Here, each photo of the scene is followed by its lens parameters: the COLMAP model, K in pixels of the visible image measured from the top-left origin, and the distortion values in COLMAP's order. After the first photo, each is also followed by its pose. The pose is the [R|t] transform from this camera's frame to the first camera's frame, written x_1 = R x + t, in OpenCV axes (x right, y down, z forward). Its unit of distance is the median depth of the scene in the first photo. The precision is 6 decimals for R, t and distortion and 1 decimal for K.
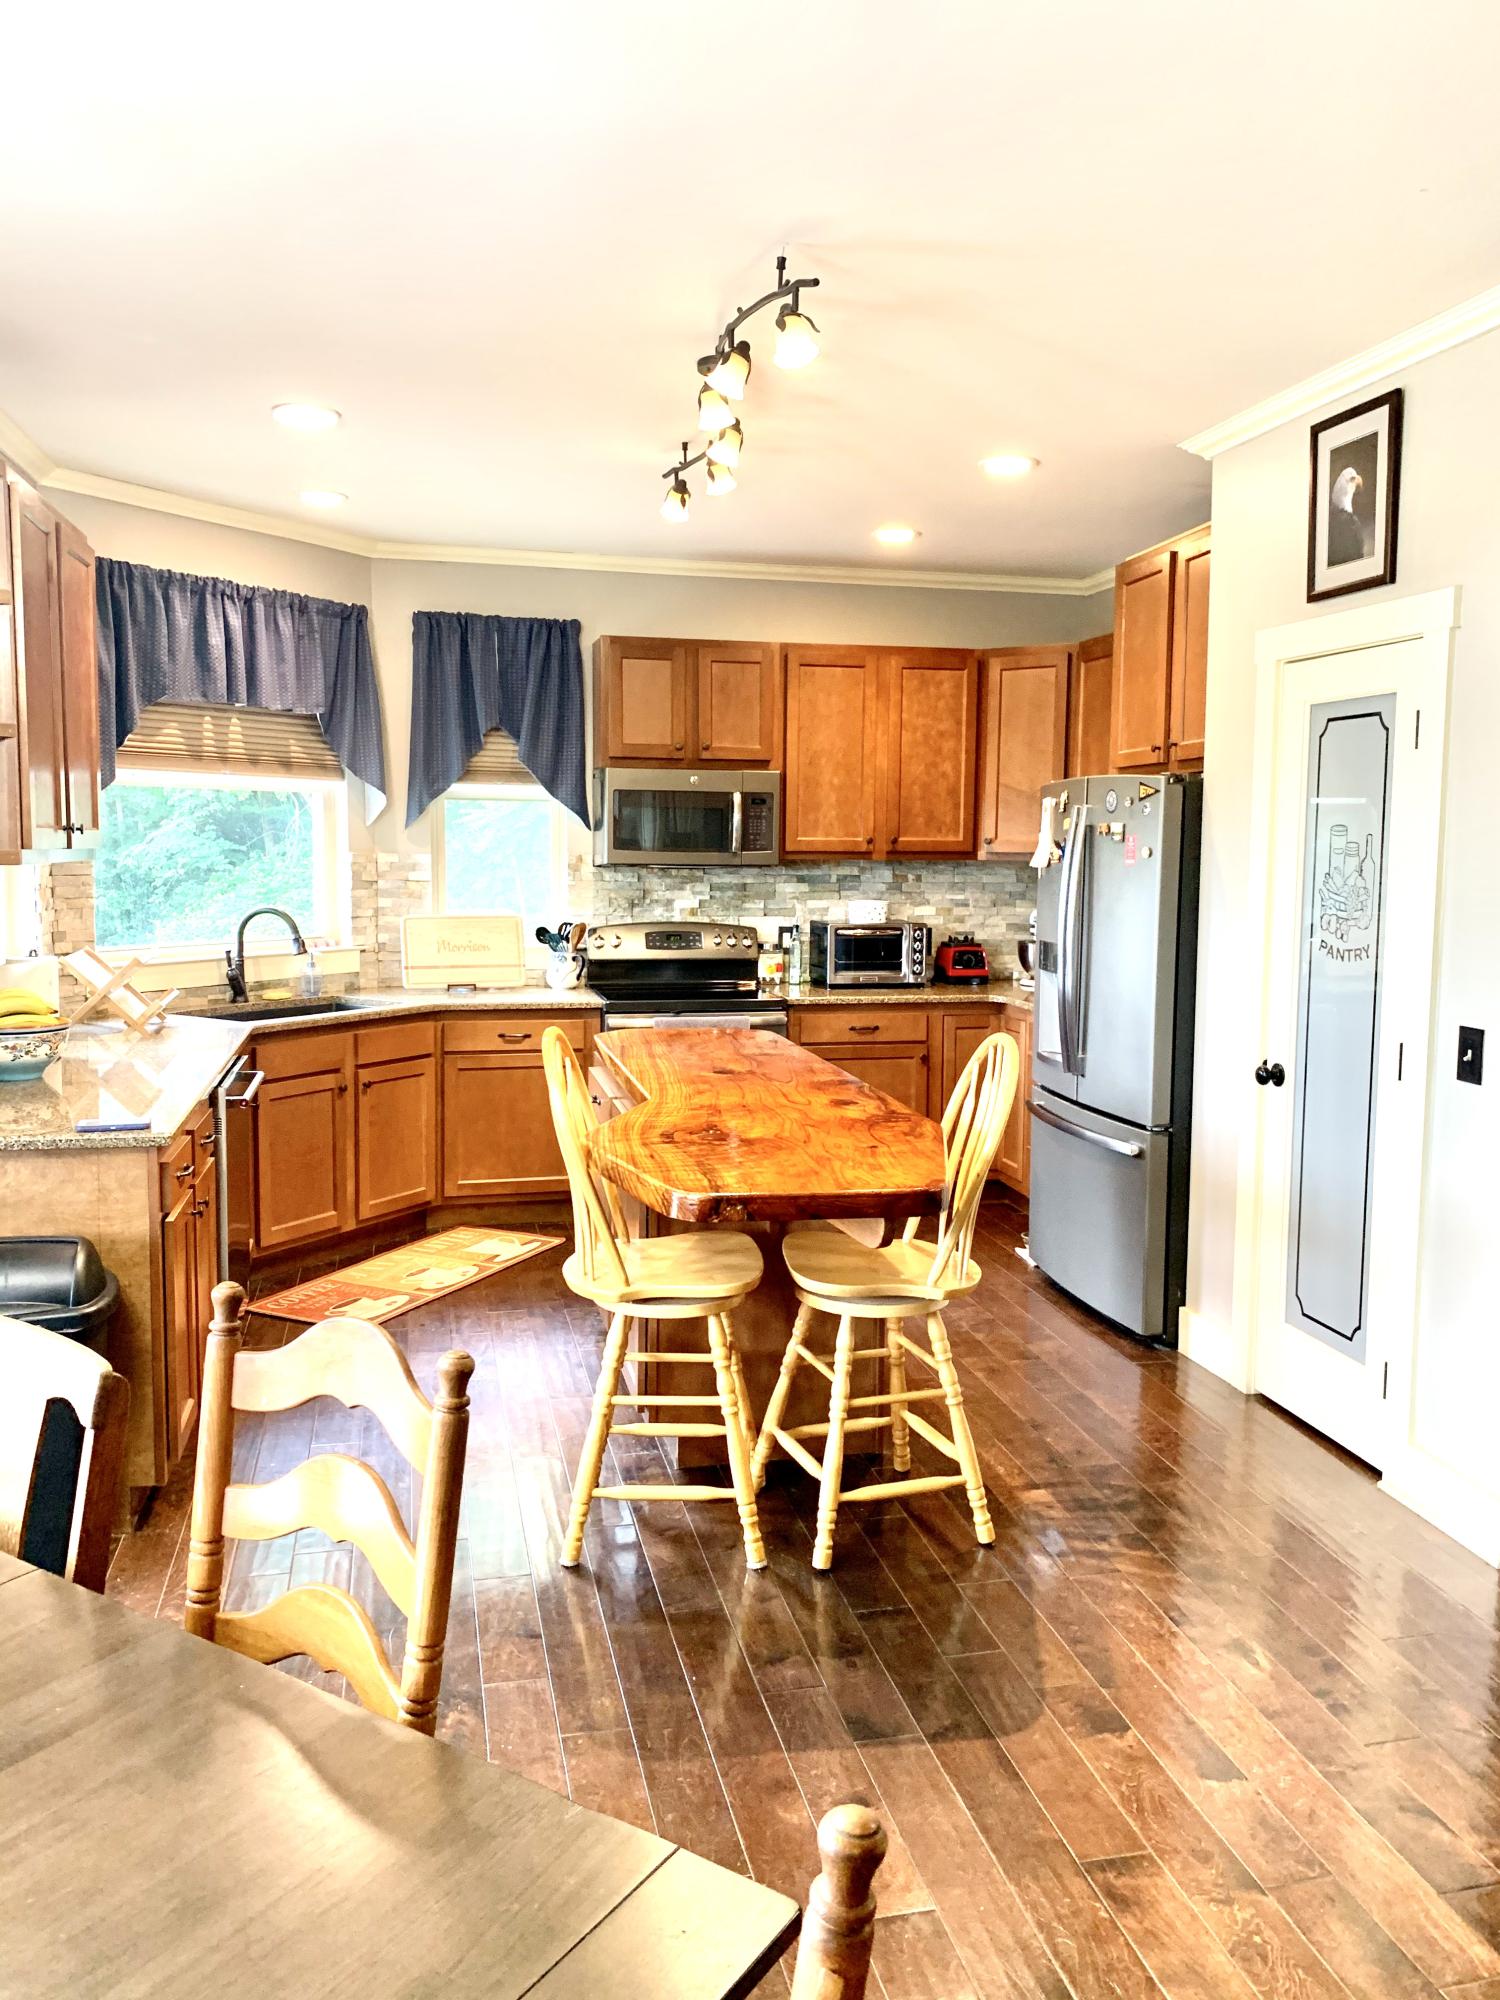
lens RADIAL K [[1544.3, 0, 747.4], [0, 1544.3, 1006.1], [0, 0, 1]] dist [0.132185, -0.177800]
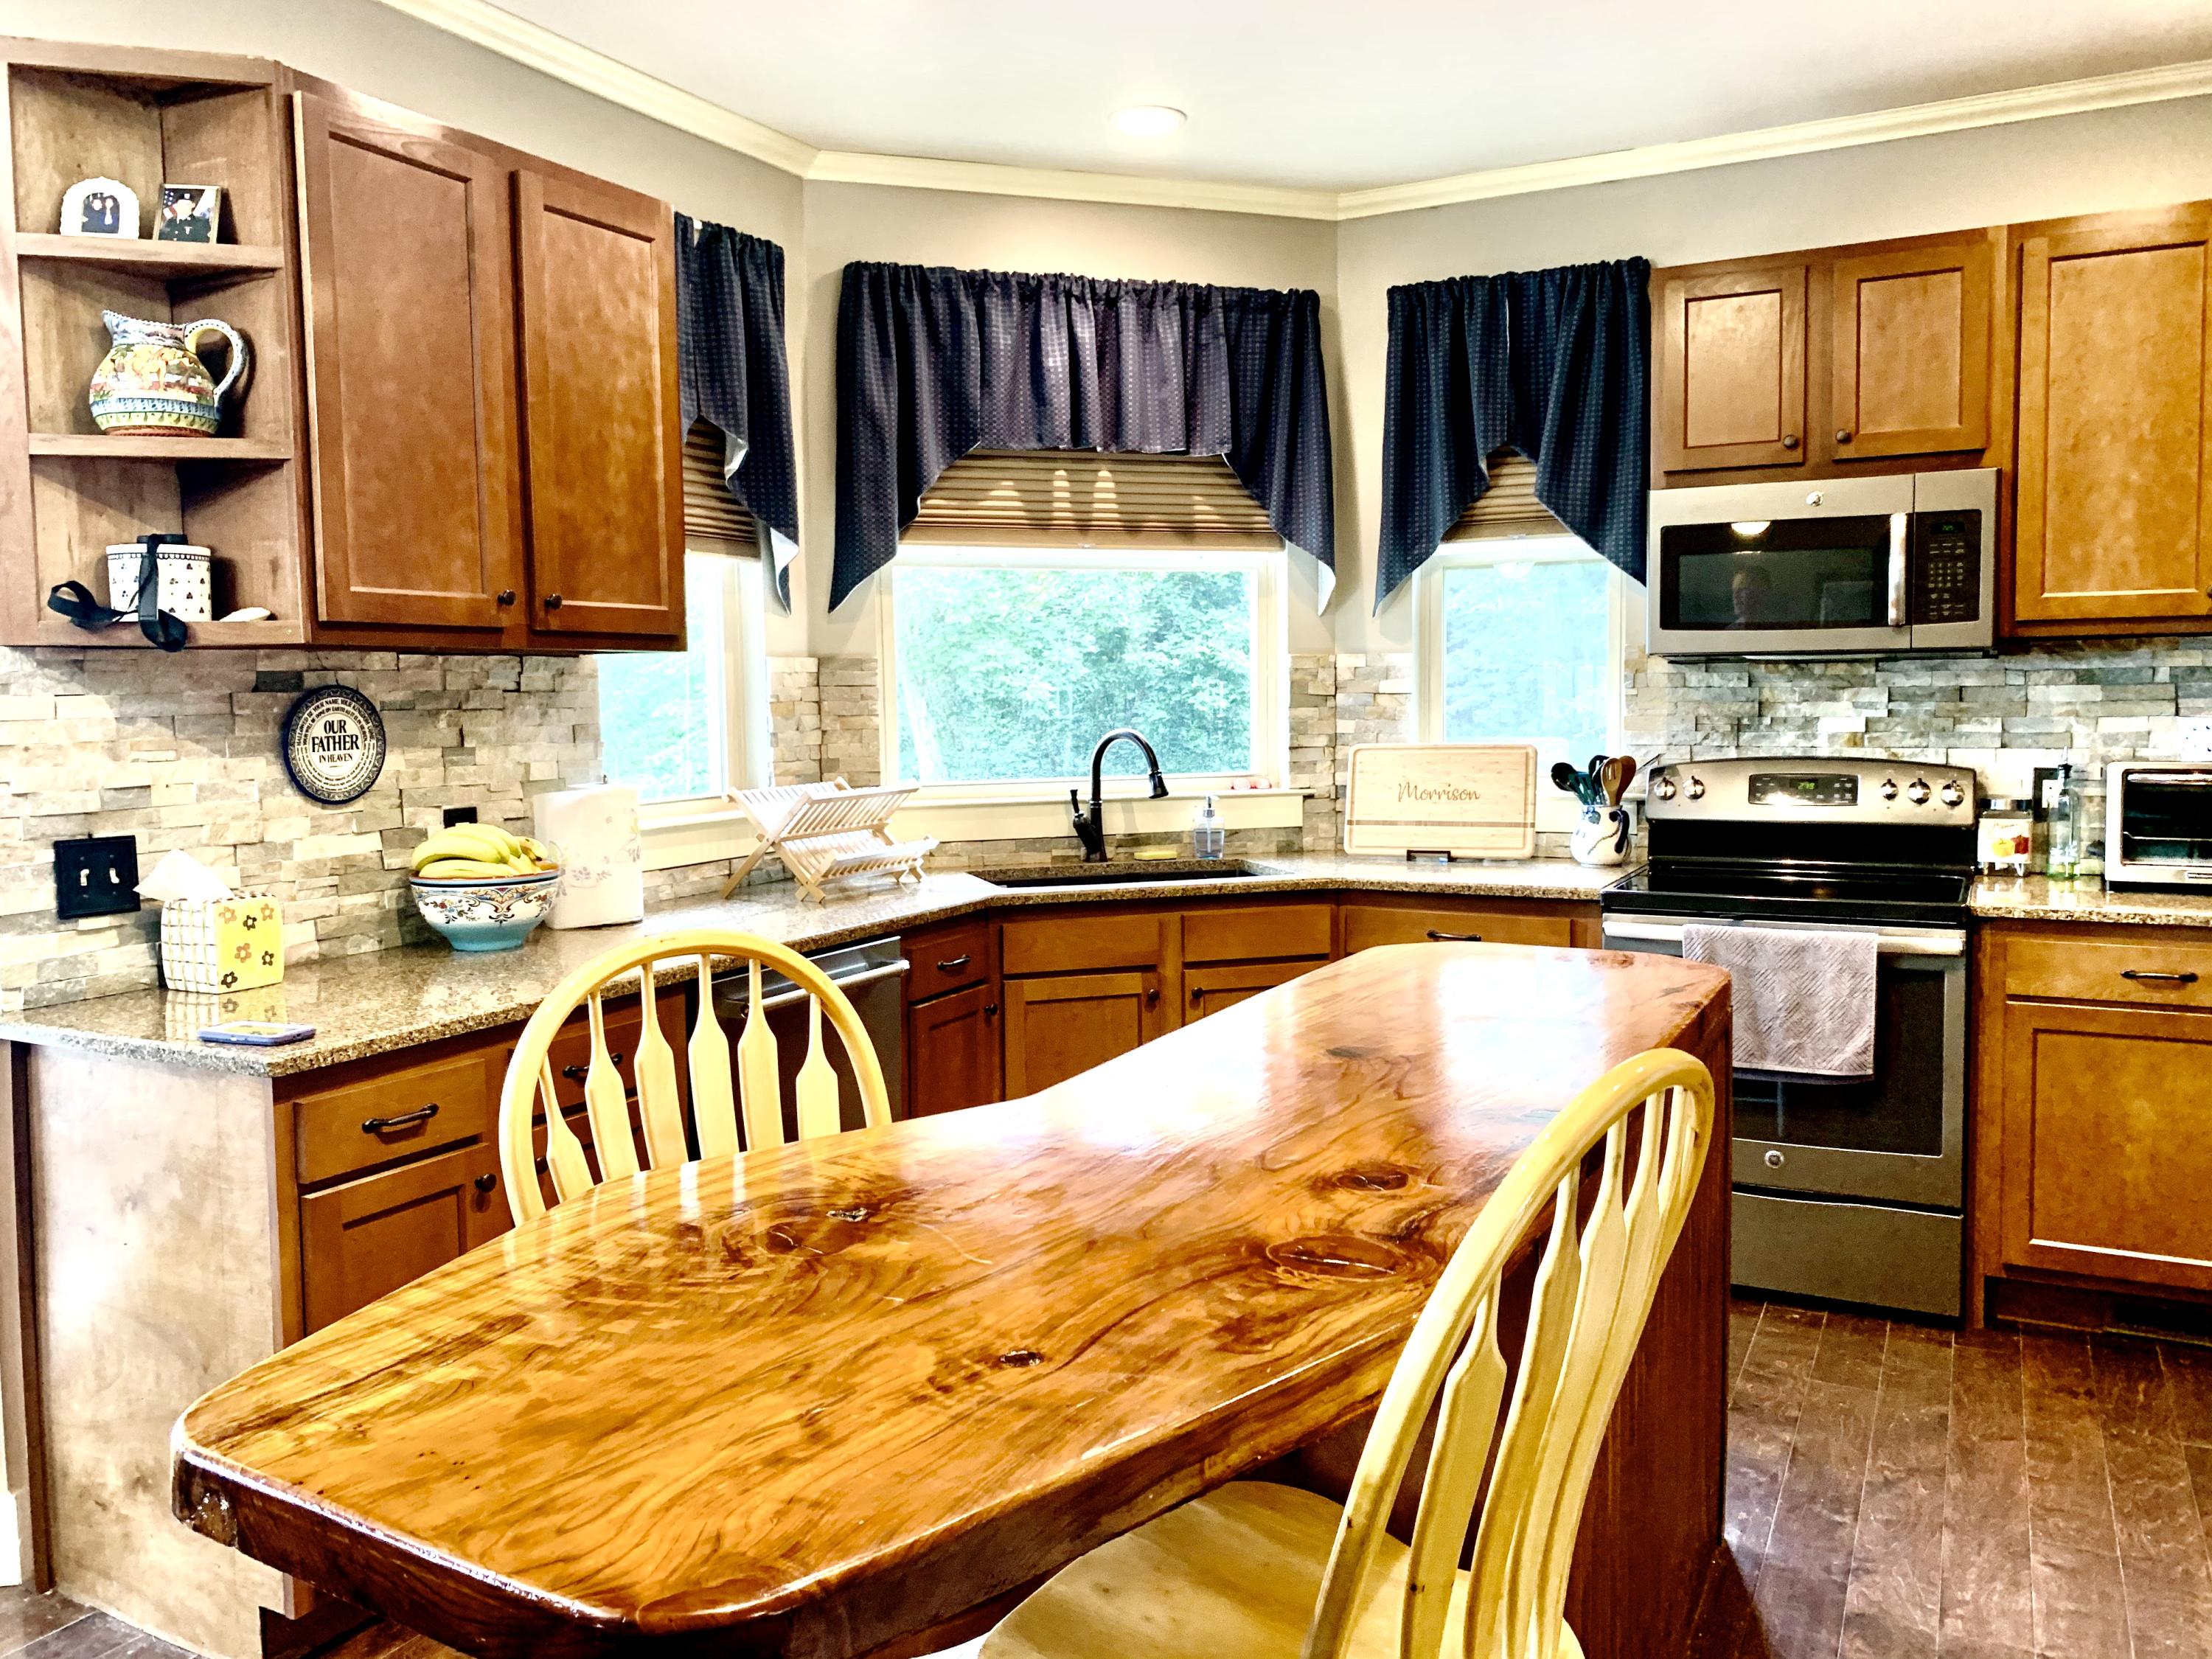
lens RADIAL K [[1708.0, 0, 1107.8], [0, 1708.0, 812.4], [0, 0, 1]] dist [0.132185, -0.177800]
pose [[0.767713, 0.026552, -0.640243, 0.168981], [-0.049495, 0.998613, -0.017936, -0.010367], [0.638879, 0.045459, 0.767963, 0.360549]]
